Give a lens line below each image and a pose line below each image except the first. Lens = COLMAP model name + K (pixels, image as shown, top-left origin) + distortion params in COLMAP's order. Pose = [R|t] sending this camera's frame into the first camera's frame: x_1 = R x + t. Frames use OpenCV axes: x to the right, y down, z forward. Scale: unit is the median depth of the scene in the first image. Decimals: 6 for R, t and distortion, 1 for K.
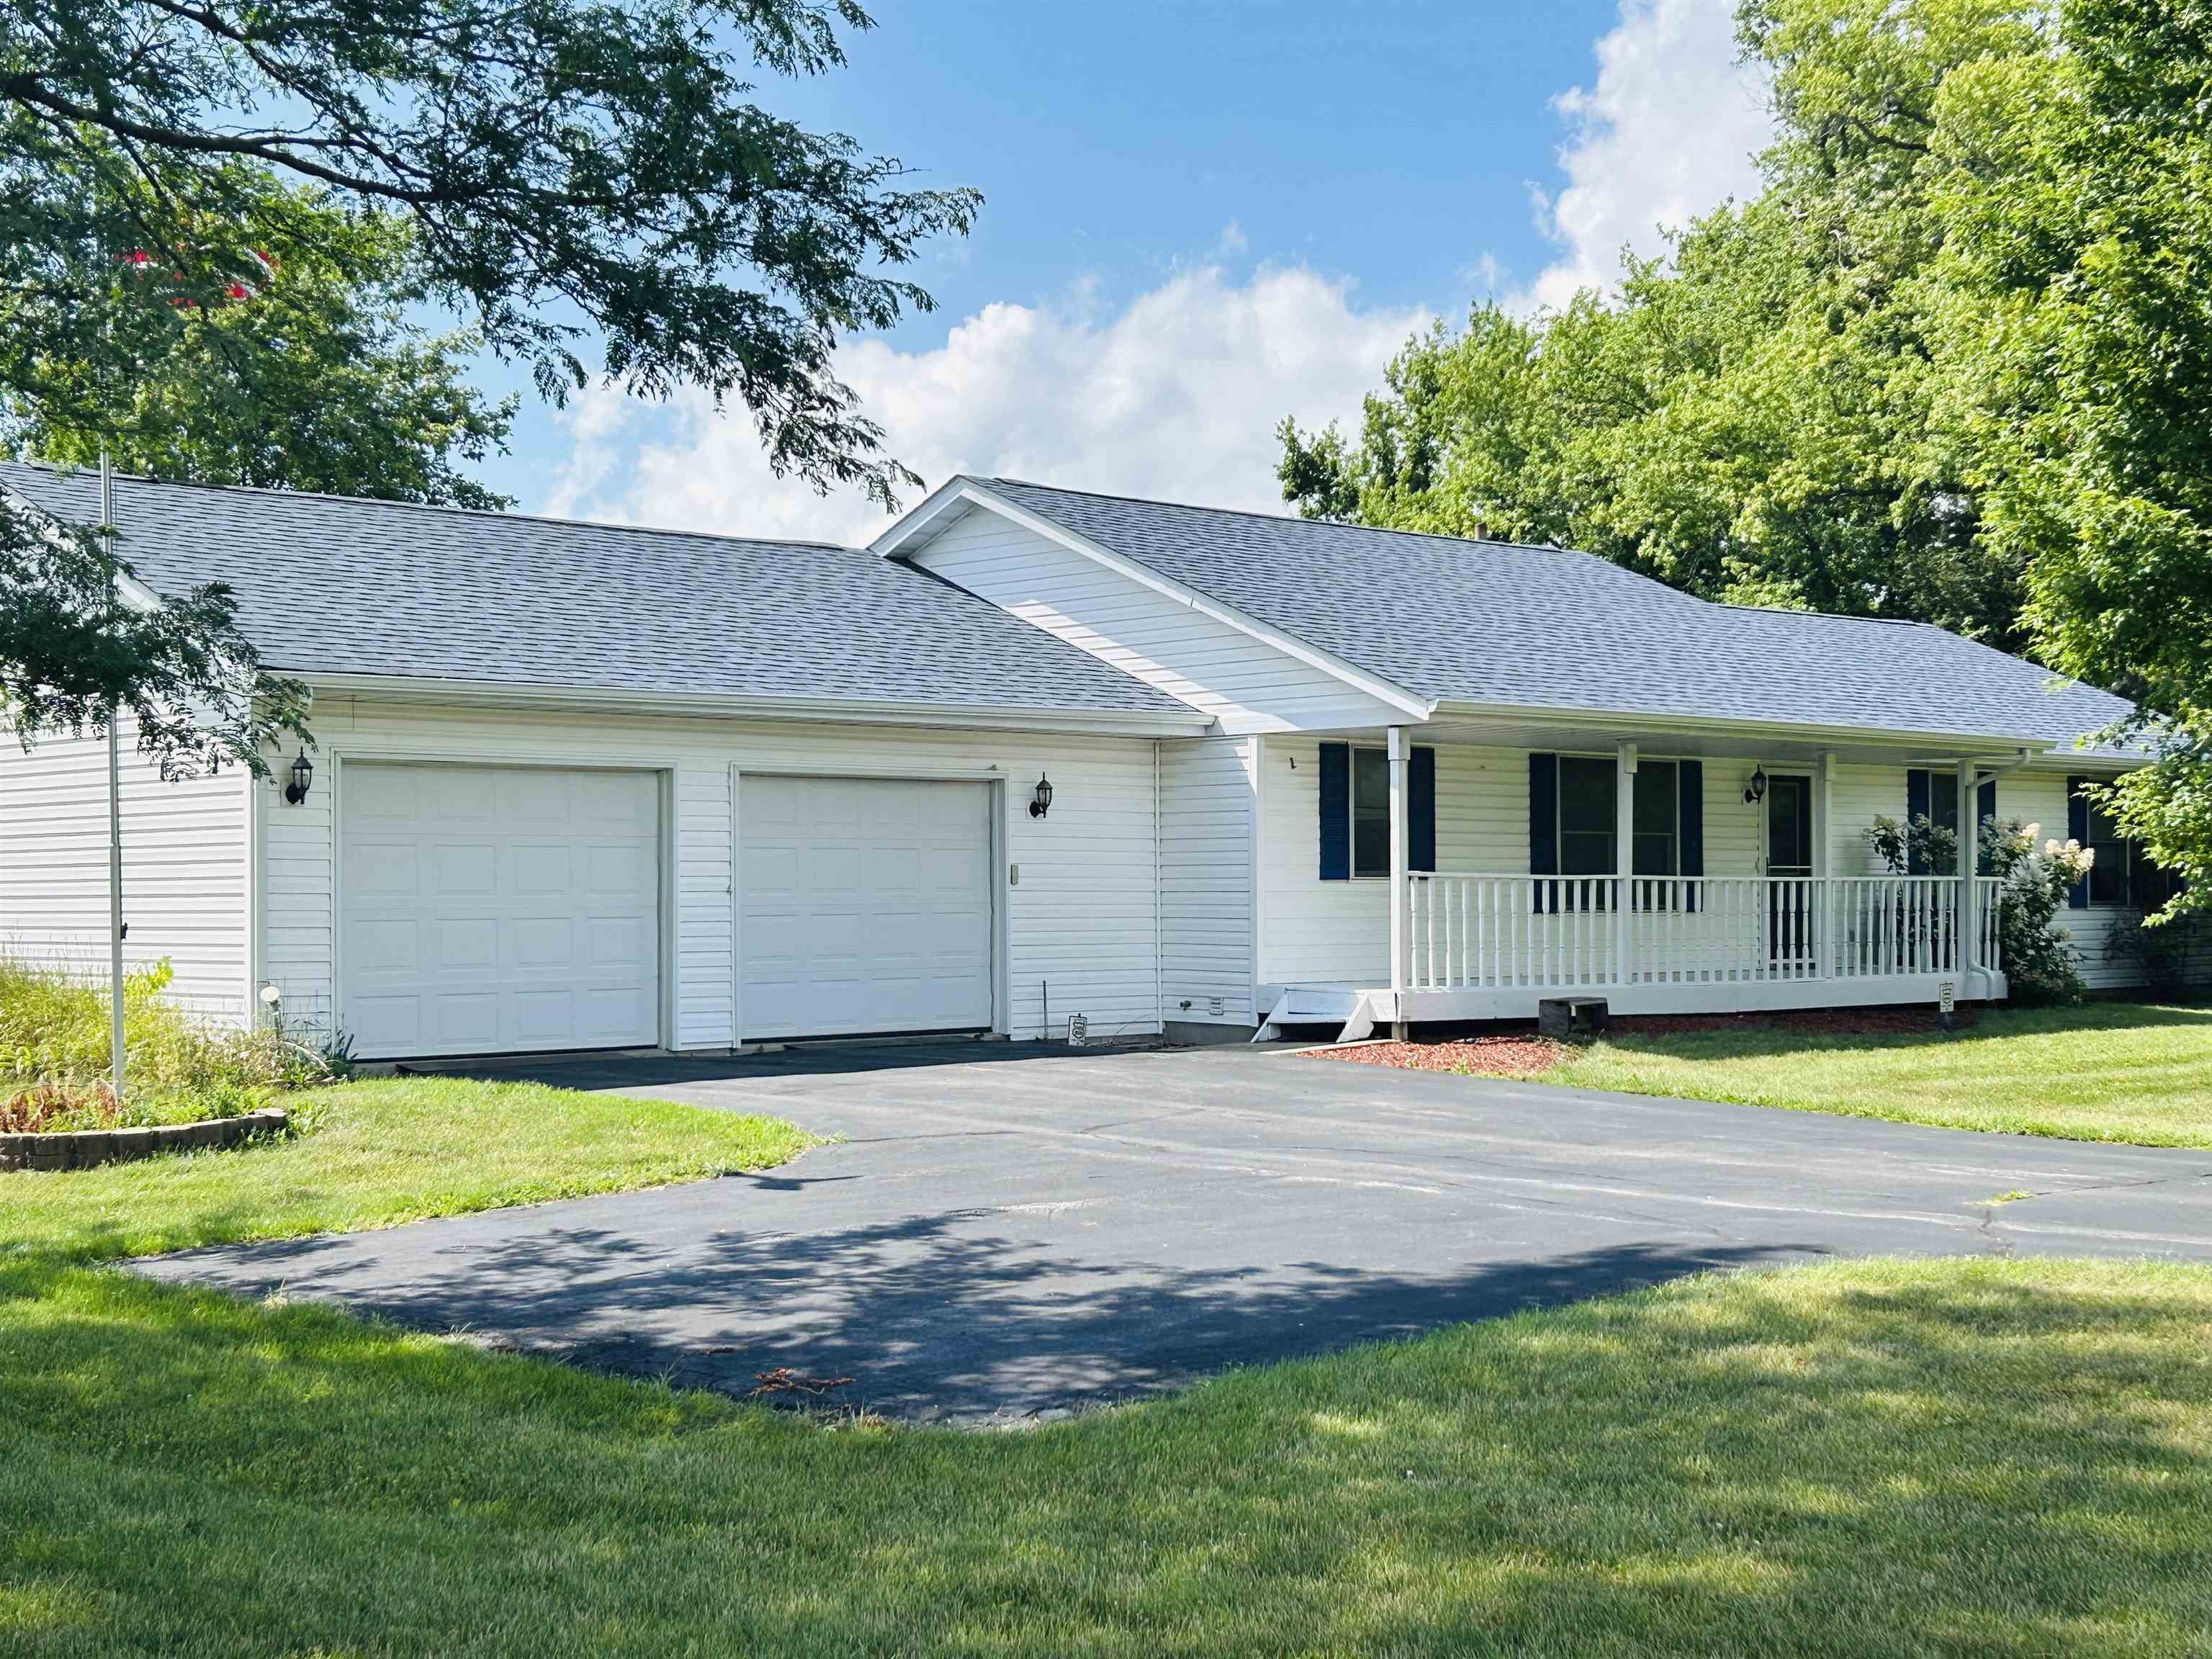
lens RADIAL K [[3029.3, 0, 1107.1], [0, 3029.3, 833.9], [0, 0, 1]] dist [-0.026180, 0.000000]
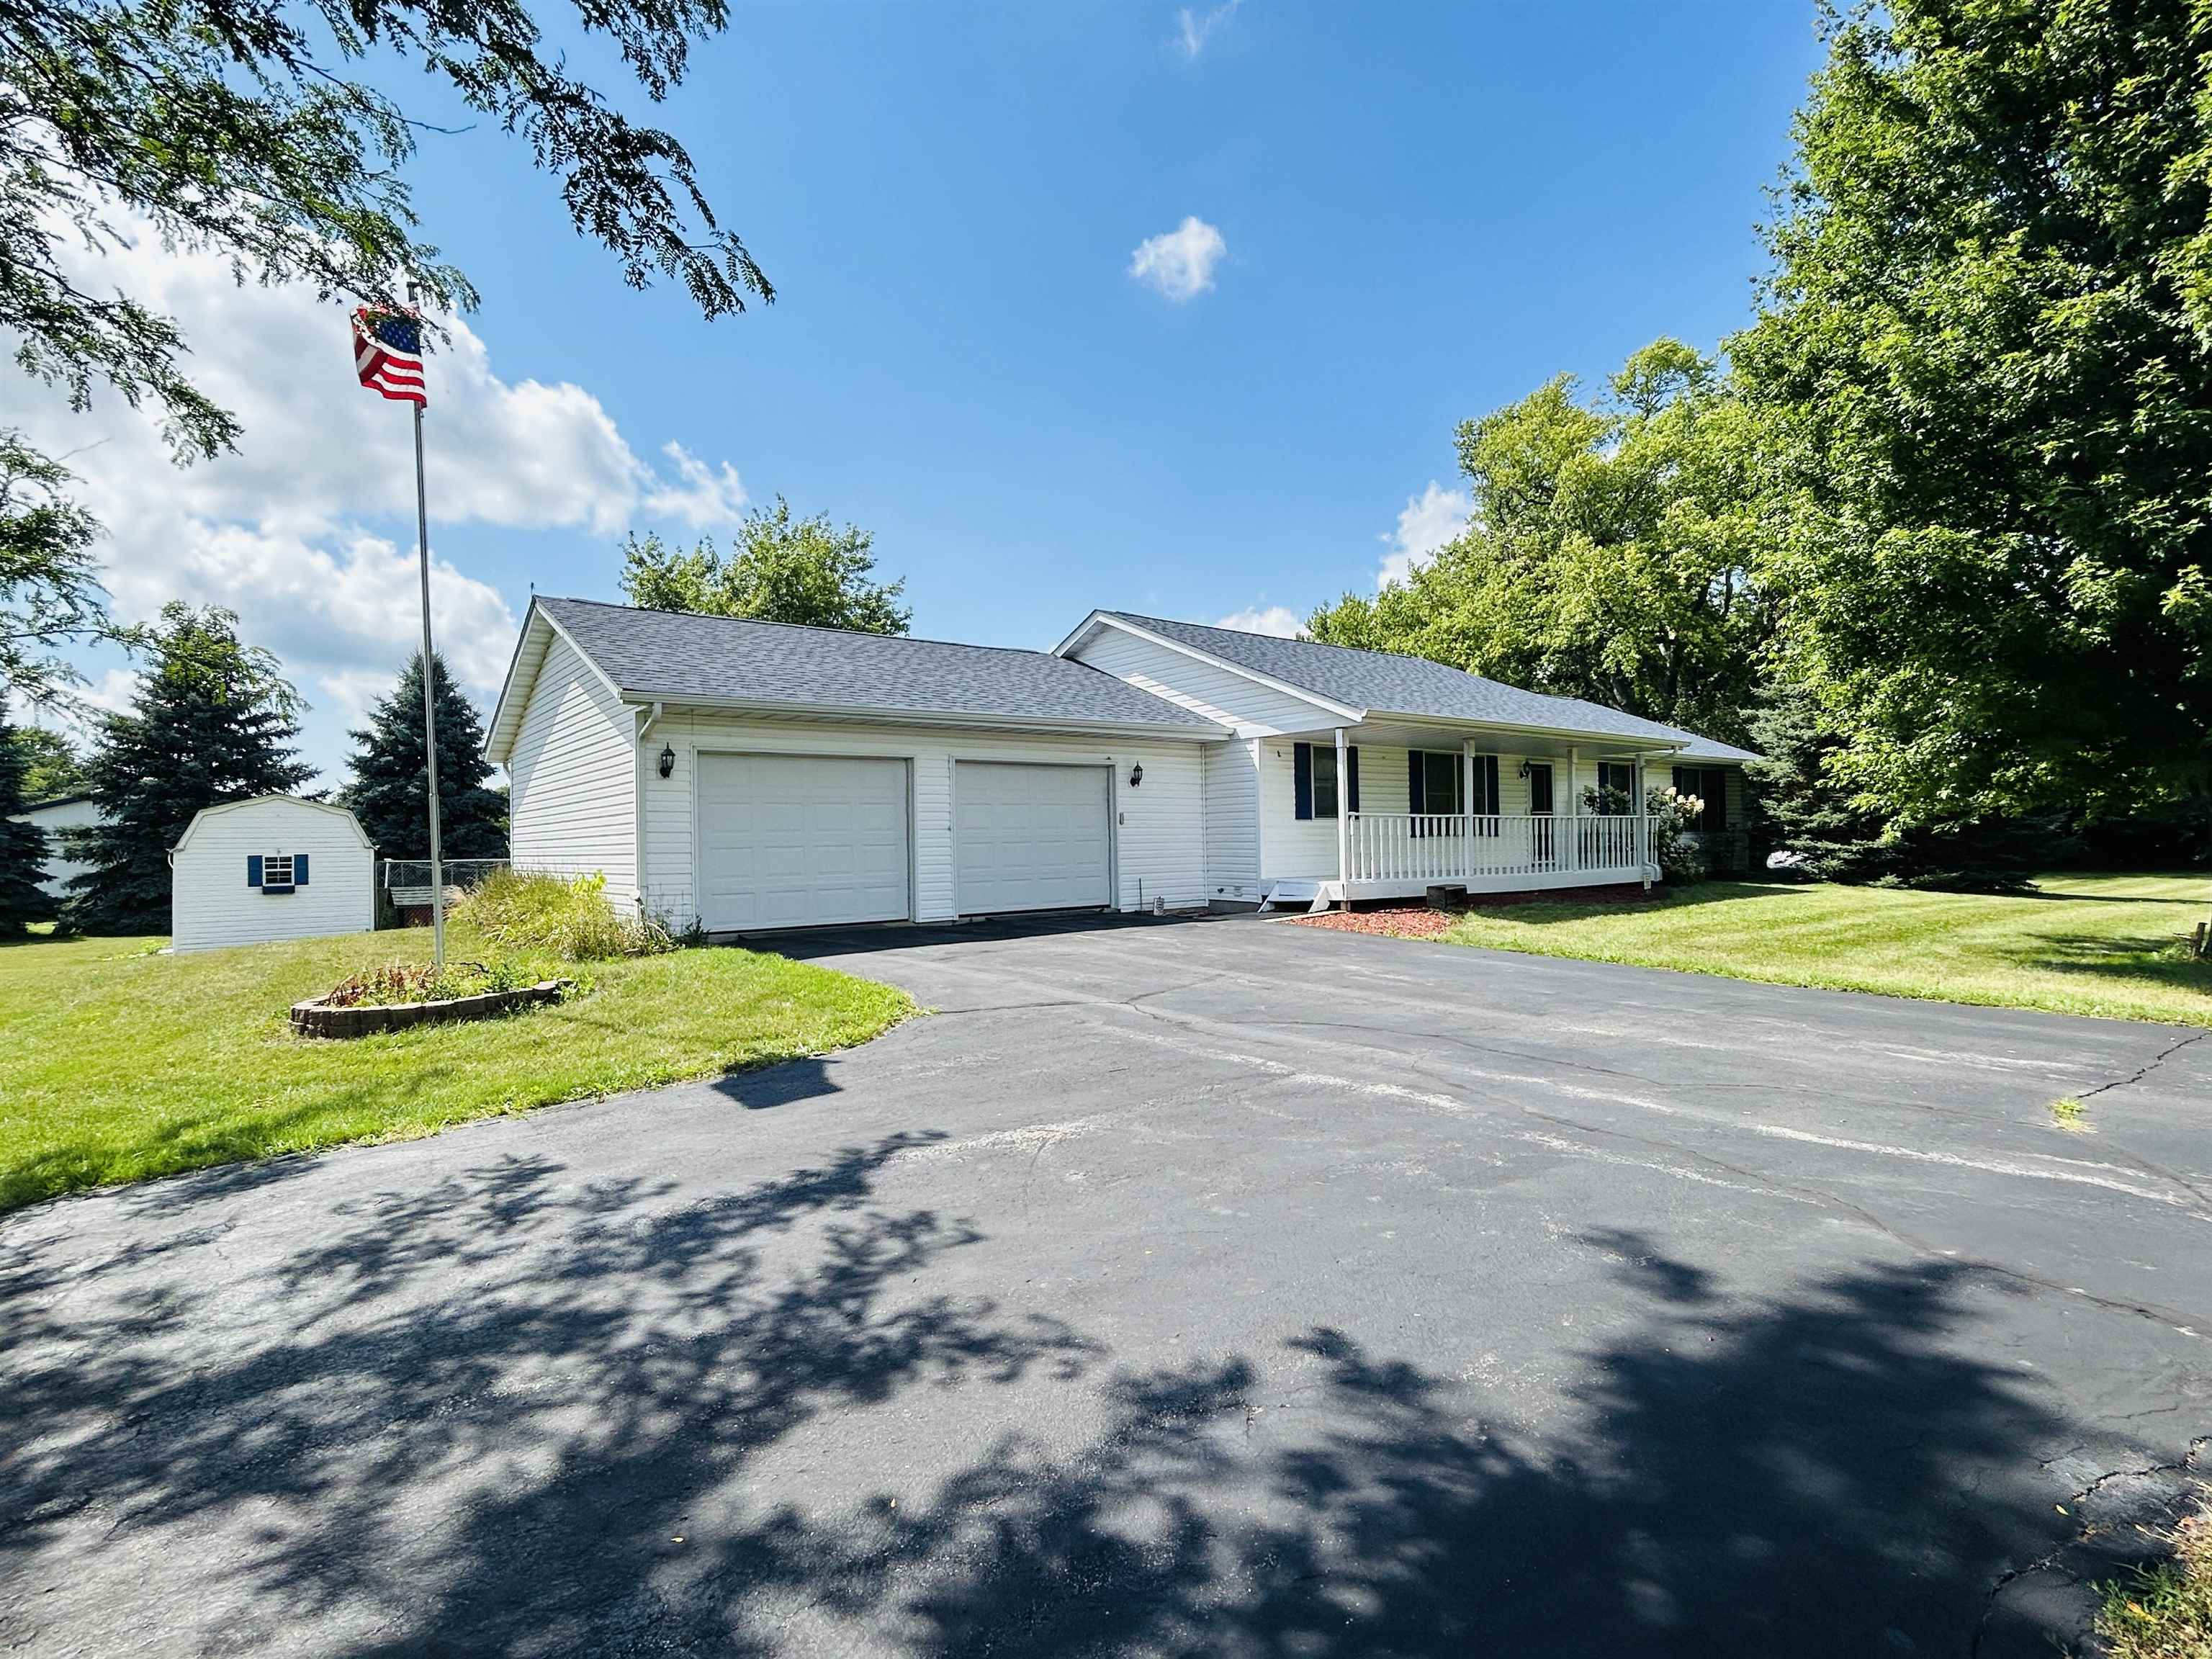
lens RADIAL K [[1052.2, 0, 1099.2], [0, 1052.2, 825.2], [0, 0, 1]] dist [-0.019472, -0.000411]
pose [[0.994816, -0.015649, -0.100482, 0.017709], [0.016161, 0.999860, 0.004281, 0.014167], [0.100401, -0.005883, 0.994930, 0.375136]]
